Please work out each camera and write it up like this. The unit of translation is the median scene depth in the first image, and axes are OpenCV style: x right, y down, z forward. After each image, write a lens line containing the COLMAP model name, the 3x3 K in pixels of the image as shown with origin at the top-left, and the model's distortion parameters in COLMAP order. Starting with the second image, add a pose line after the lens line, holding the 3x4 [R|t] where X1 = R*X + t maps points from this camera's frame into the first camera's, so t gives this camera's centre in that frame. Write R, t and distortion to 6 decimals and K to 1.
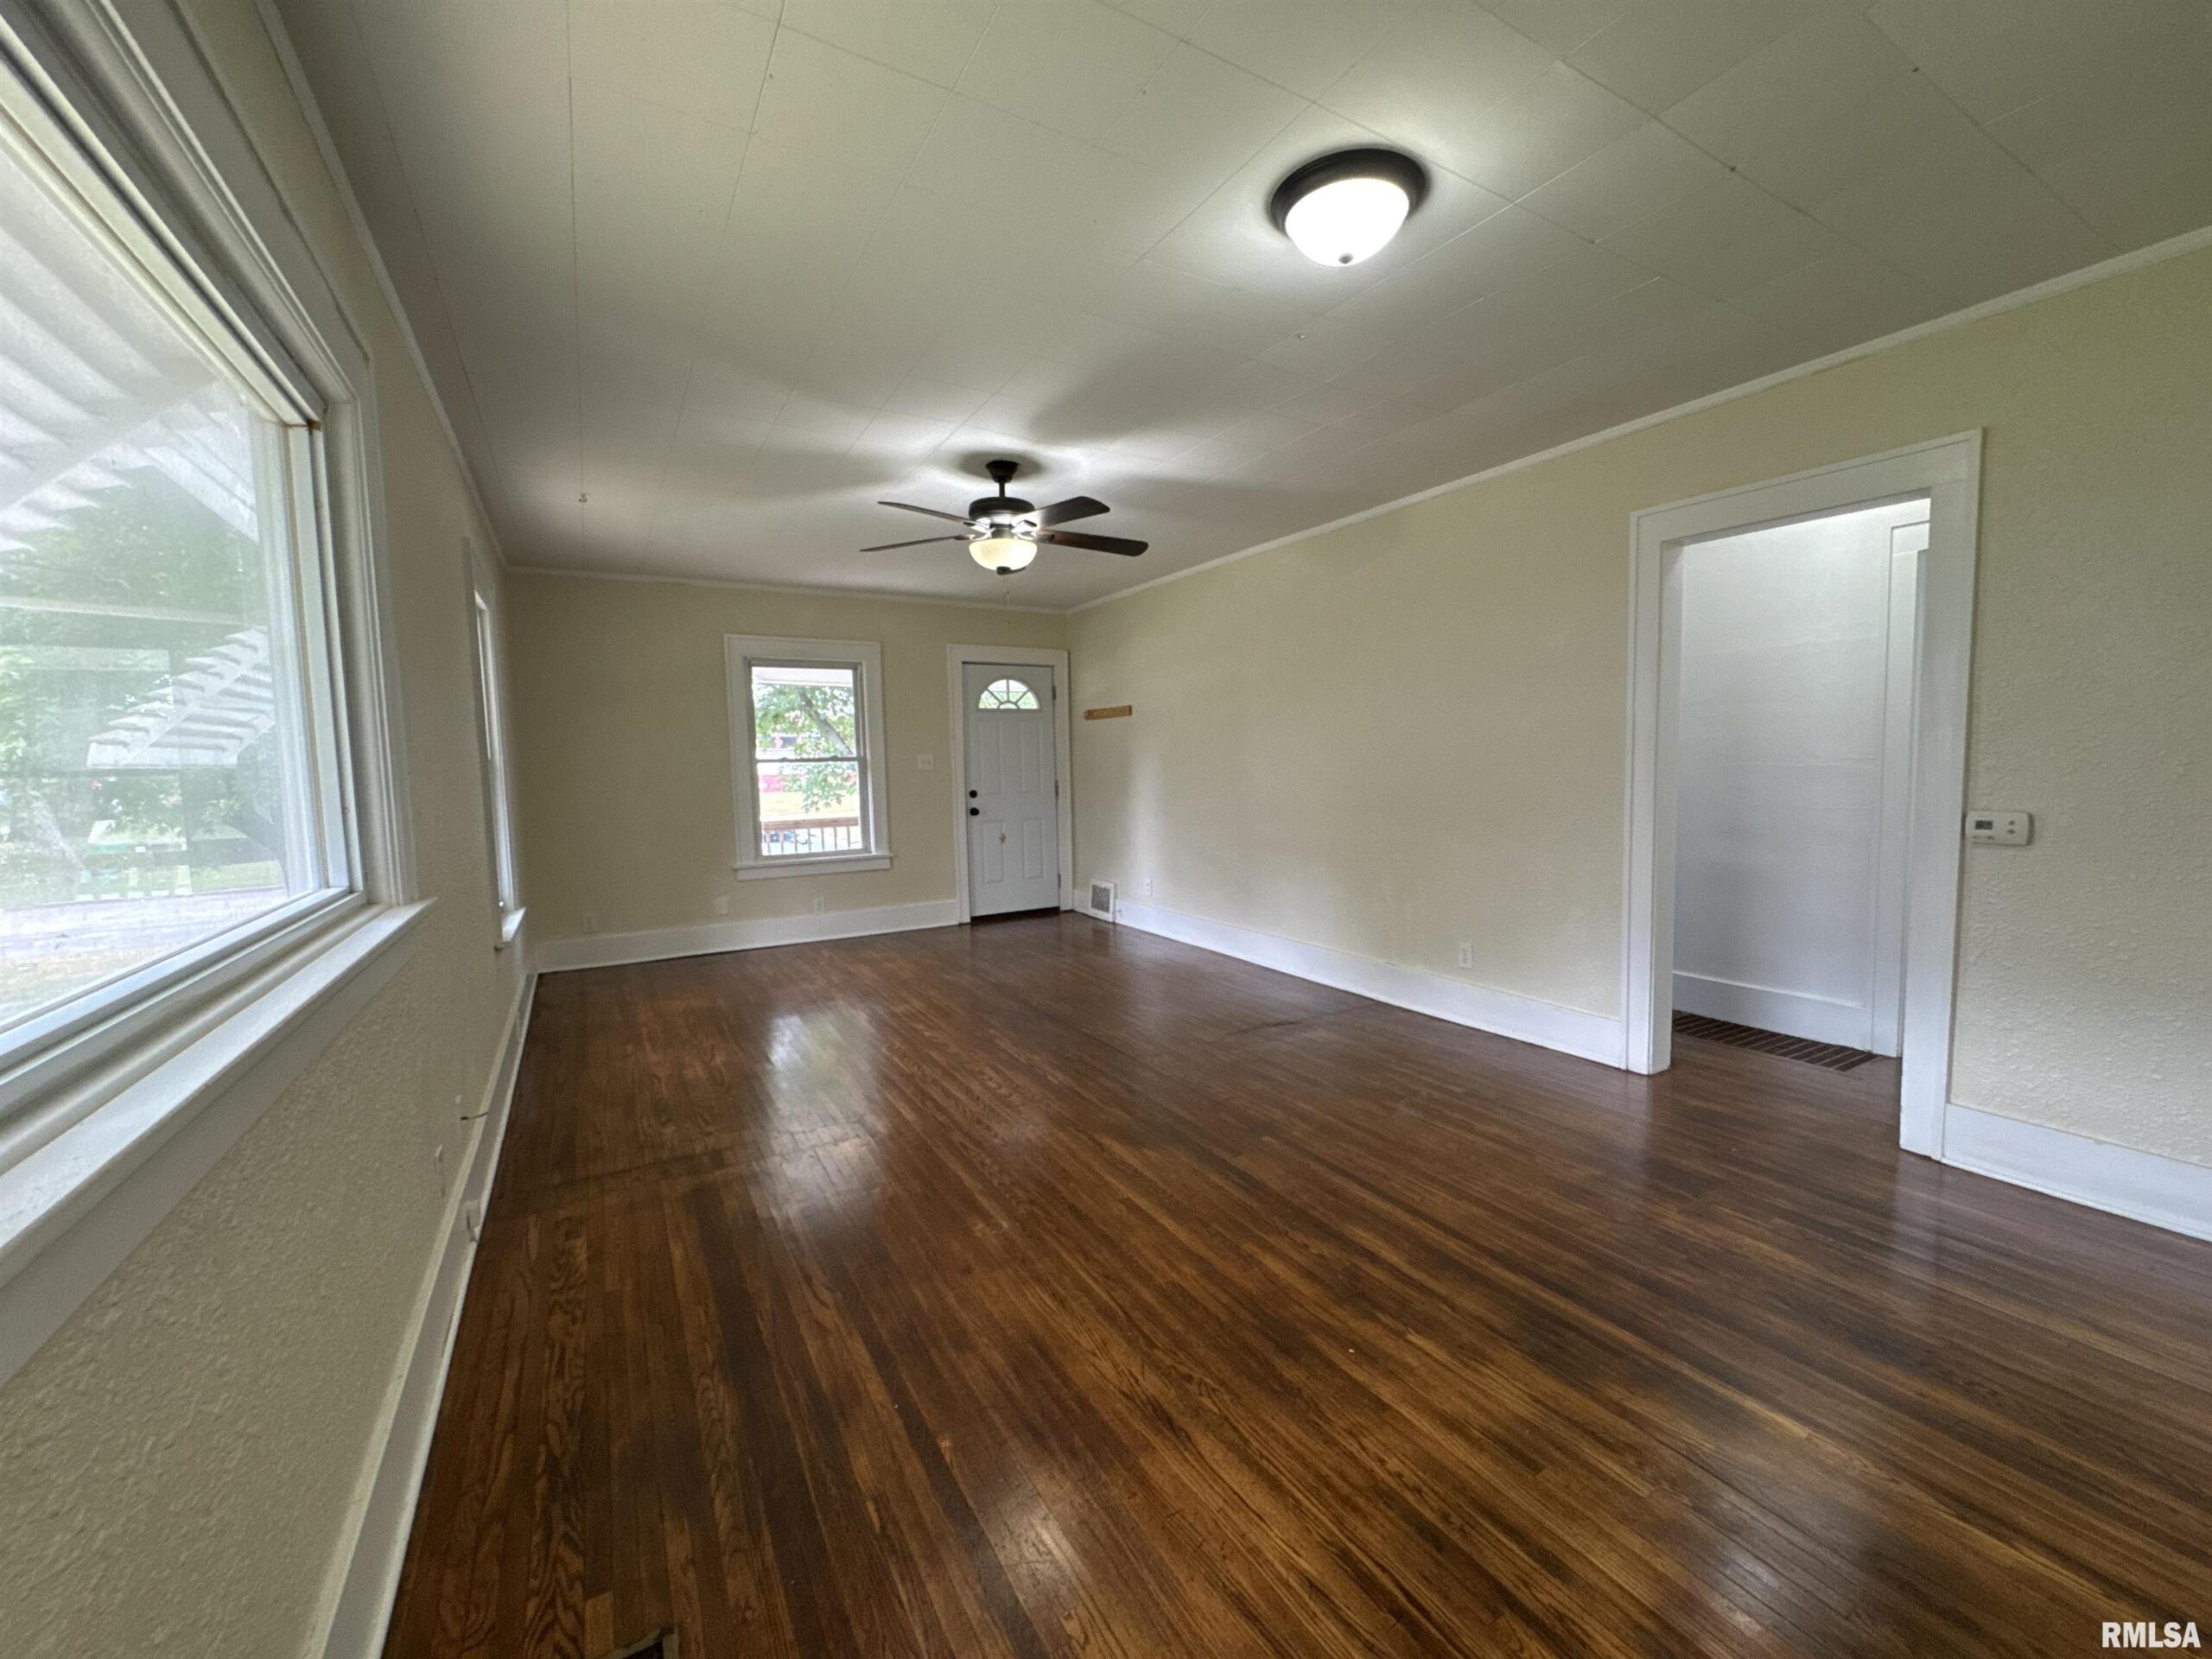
lens RADIAL K [[883.3, 0, 1106.0], [0, 883.3, 829.5], [0, 0, 1]] dist [-0.001757, -0.000060]
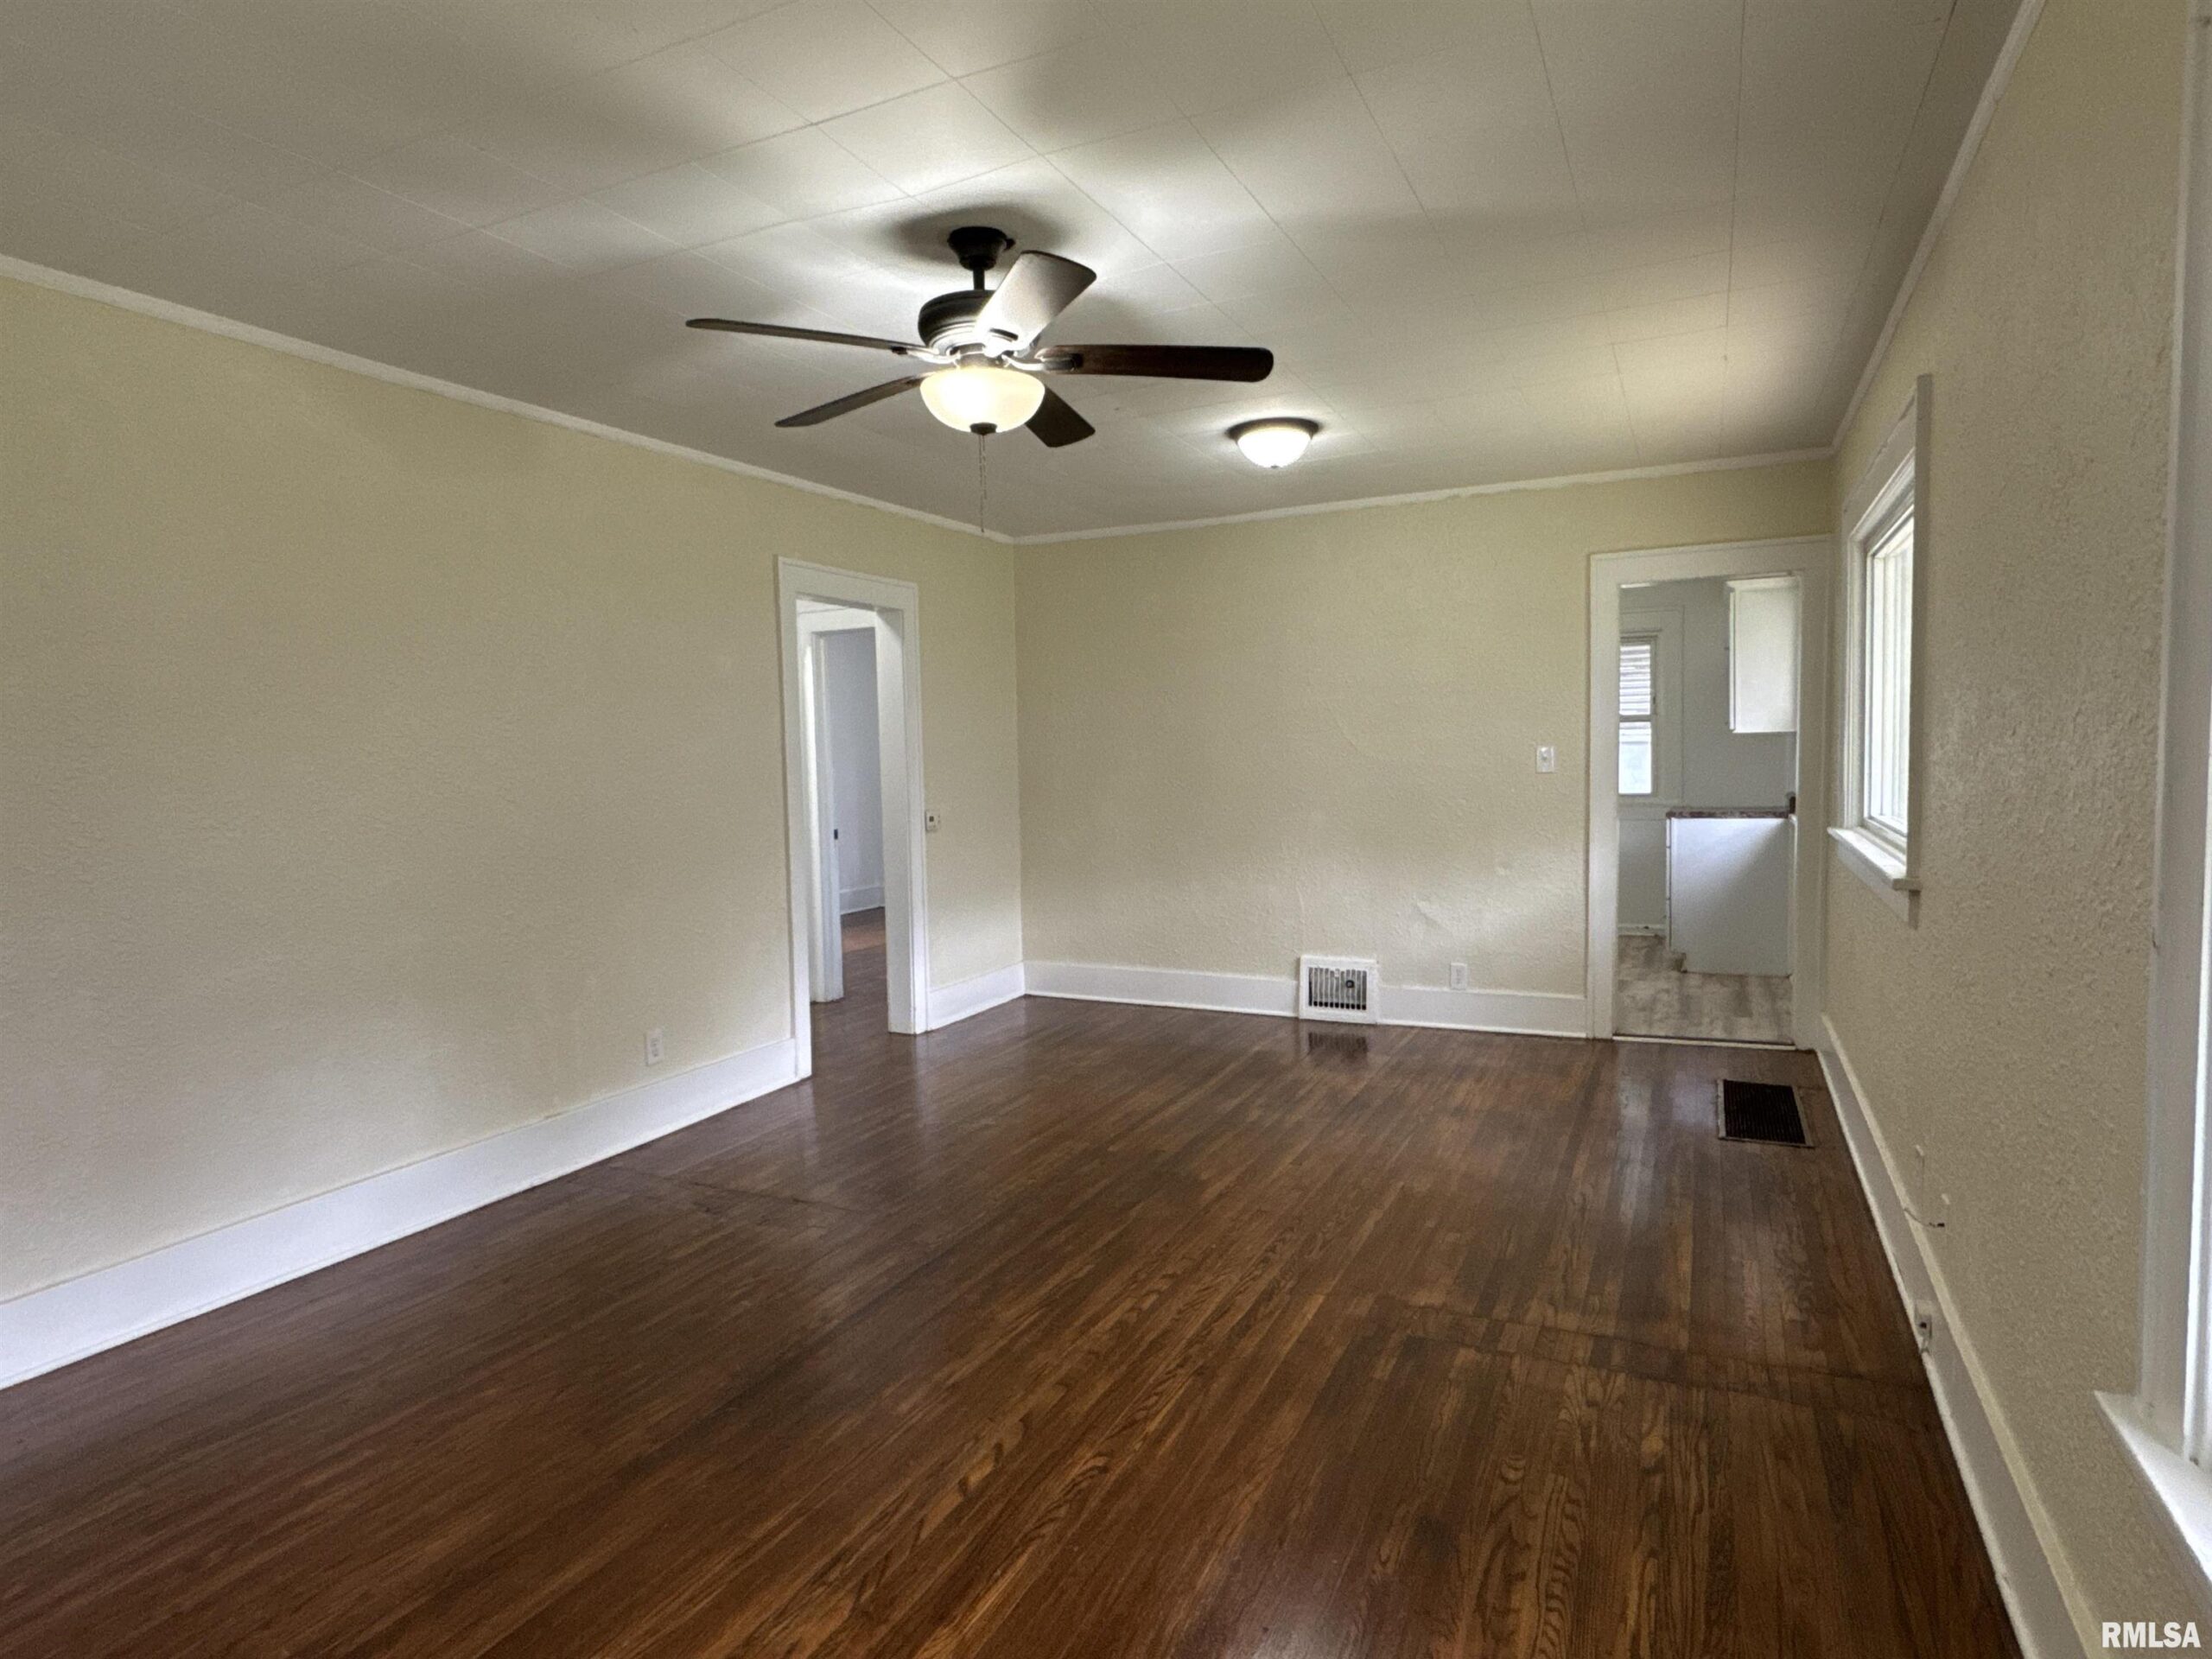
lens RADIAL K [[1222.1, 0, 1110.7], [0, 1222.1, 828.6], [0, 0, 1]] dist [-0.001714, 0.001781]
pose [[-0.556213, -0.018478, 0.830834, -0.787071], [0.104752, 0.990220, 0.092150, -0.115931], [-0.824411, 0.138286, -0.548838, 1.389398]]
